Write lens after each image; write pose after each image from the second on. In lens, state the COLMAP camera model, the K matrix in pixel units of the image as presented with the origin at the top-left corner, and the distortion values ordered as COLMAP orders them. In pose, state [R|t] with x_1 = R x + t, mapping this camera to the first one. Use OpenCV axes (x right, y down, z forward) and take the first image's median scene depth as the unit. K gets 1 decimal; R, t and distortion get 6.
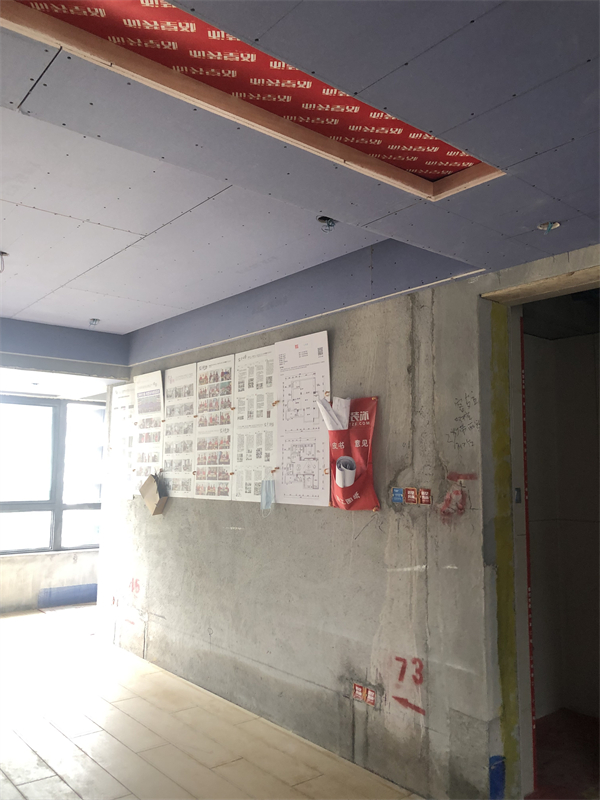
lens RADIAL K [[659.8, 0, 300.0], [0, 659.8, 400.0], [0, 0, 1]] dist [0.017617, 0.003473]
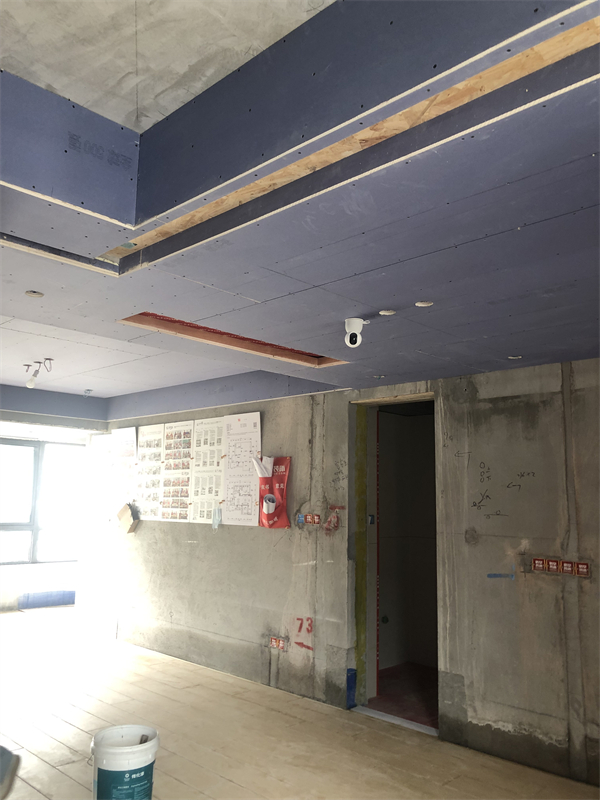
lens RADIAL K [[659.8, 0, 300.0], [0, 659.8, 400.0], [0, 0, 1]] dist [0.017617, 0.003473]
pose [[0.992775, 0.029223, 0.116374, -0.050405], [-0.024259, 0.998744, -0.043848, -0.073903], [-0.117509, 0.040708, 0.992237, -0.602685]]
